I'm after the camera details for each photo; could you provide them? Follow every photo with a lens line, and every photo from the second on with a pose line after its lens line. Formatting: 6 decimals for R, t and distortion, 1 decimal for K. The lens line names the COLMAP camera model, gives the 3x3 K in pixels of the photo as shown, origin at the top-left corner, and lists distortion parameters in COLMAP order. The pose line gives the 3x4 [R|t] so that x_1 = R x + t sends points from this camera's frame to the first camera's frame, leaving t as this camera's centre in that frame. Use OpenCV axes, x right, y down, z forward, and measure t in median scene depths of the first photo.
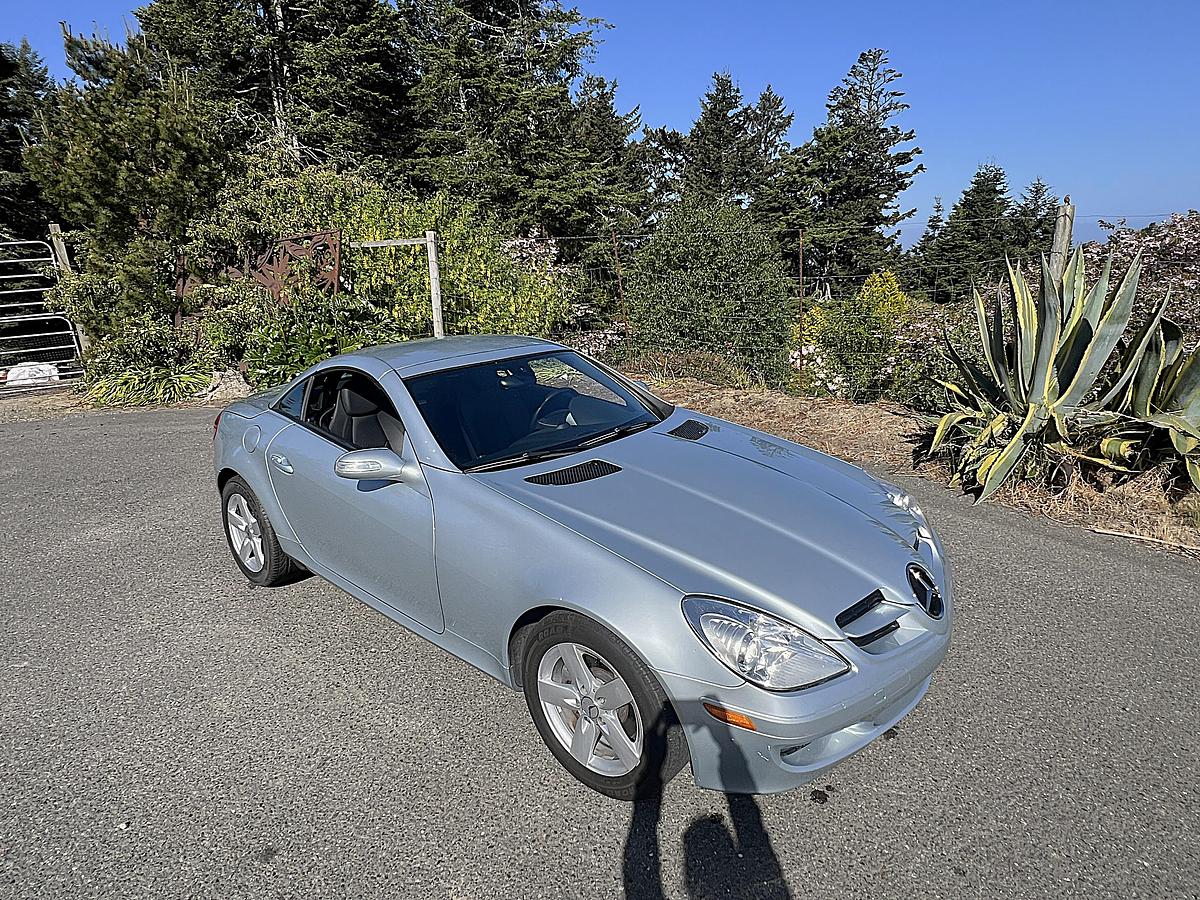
lens RADIAL K [[663.9, 0, 611.4], [0, 663.9, 454.0], [0, 0, 1]] dist [-0.000770, -0.000419]
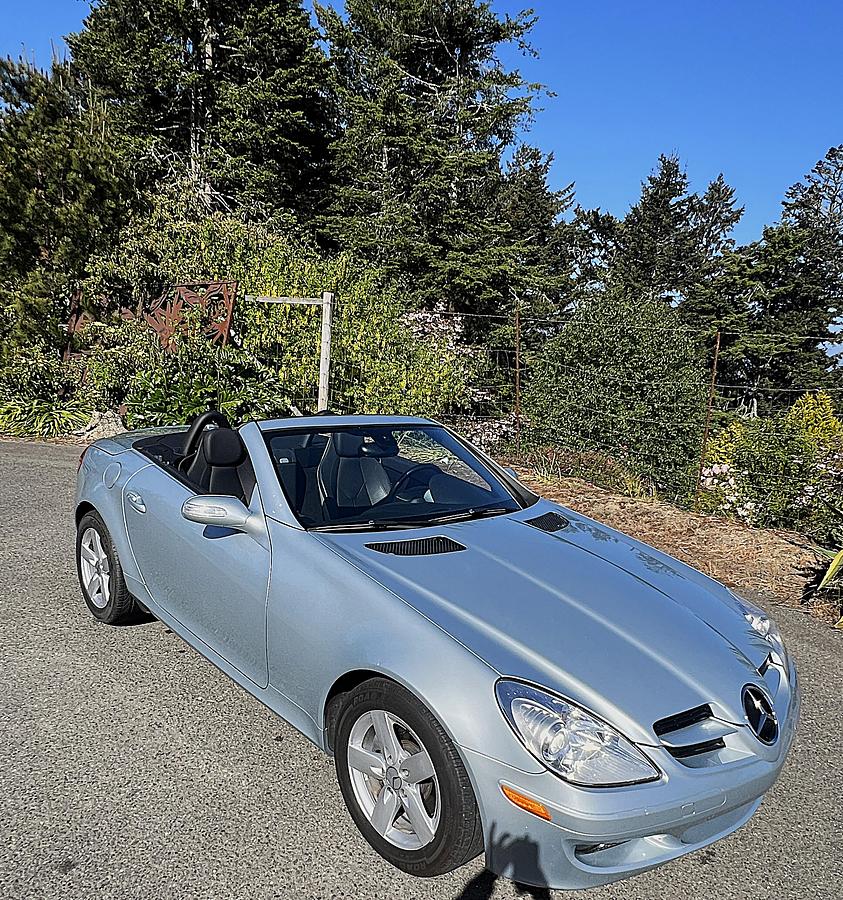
lens RADIAL K [[709.8, 0, 438.2], [0, 709.8, 563.9], [0, 0, 1]] dist [-0.002765, 0.000447]
pose [[0.987851, 0.135301, -0.076453, 0.014485], [-0.133922, 0.990727, 0.022907, 0.006685], [0.078843, -0.012390, 0.996810, -0.009496]]
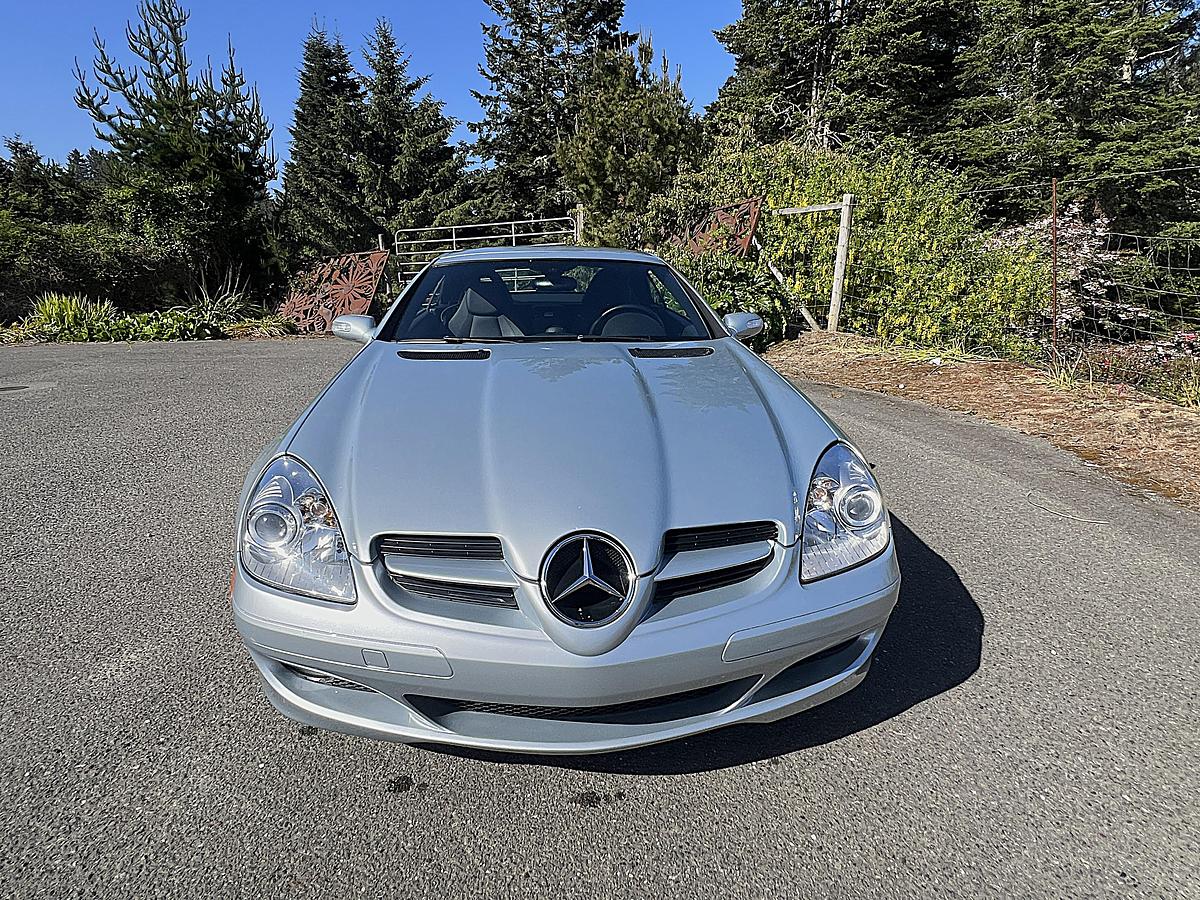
lens RADIAL K [[663.9, 0, 594.6], [0, 663.9, 453.0], [0, 0, 1]] dist [-0.000770, -0.000419]
pose [[0.699222, 0.217068, -0.681153, 0.187549], [-0.215627, 0.972452, 0.088551, 0.008663], [0.681611, 0.084958, 0.726766, 0.119106]]
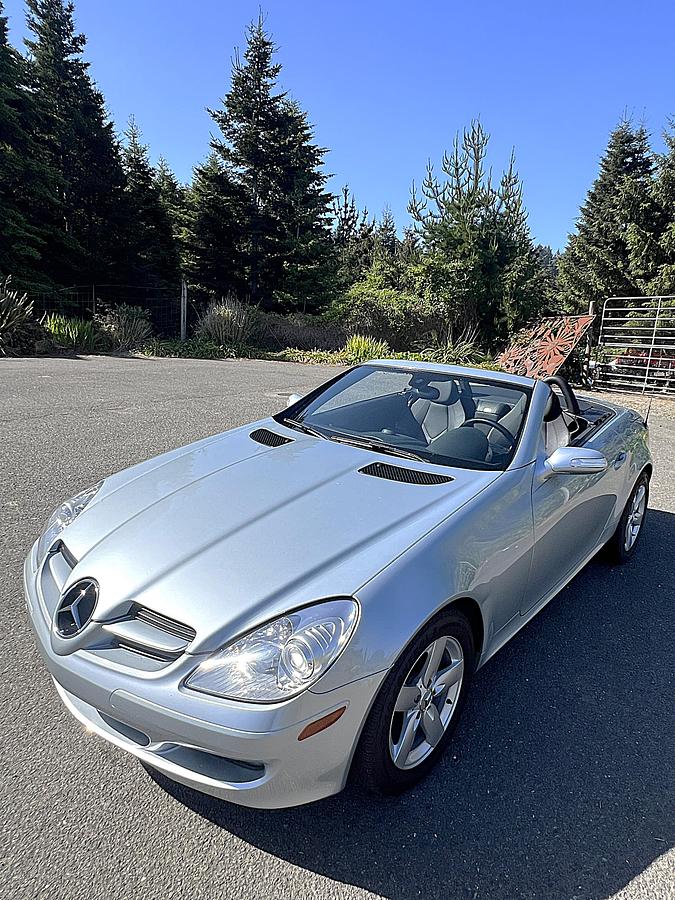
lens RADIAL K [[568.5, 0, 340.2], [0, 568.5, 454.2], [0, 0, 1]] dist [-0.002807, 0.000728]
pose [[-0.035742, 0.277753, -0.959987, 0.256504], [-0.318796, 0.907245, 0.274363, -0.073514], [0.947149, 0.315846, 0.056119, 0.267714]]
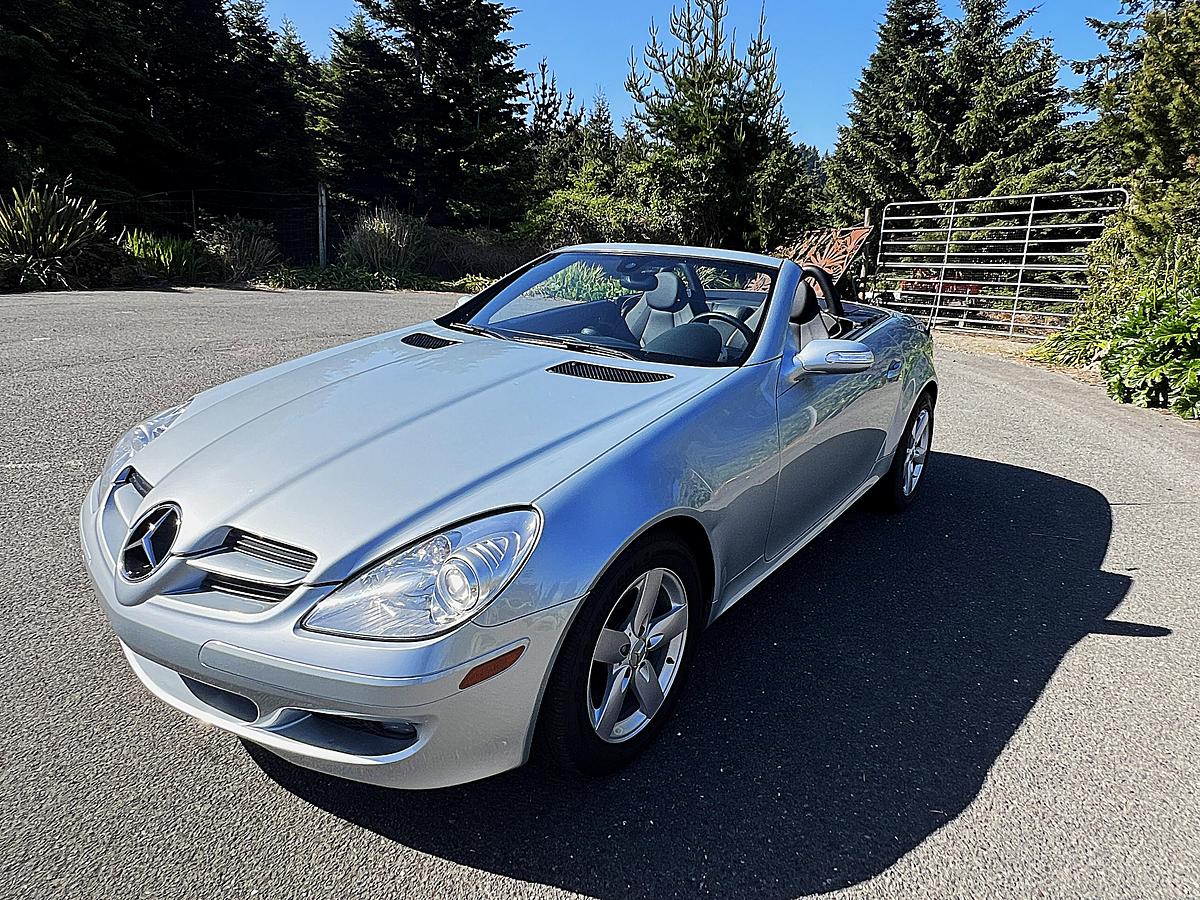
lens RADIAL K [[758.0, 0, 598.1], [0, 758.0, 449.6], [0, 0, 1]] dist [-0.002807, 0.000728]
pose [[0.036432, 0.305290, -0.951562, 0.261675], [-0.315579, 0.906985, 0.278906, -0.053219], [0.948200, 0.290132, 0.129387, 0.282077]]
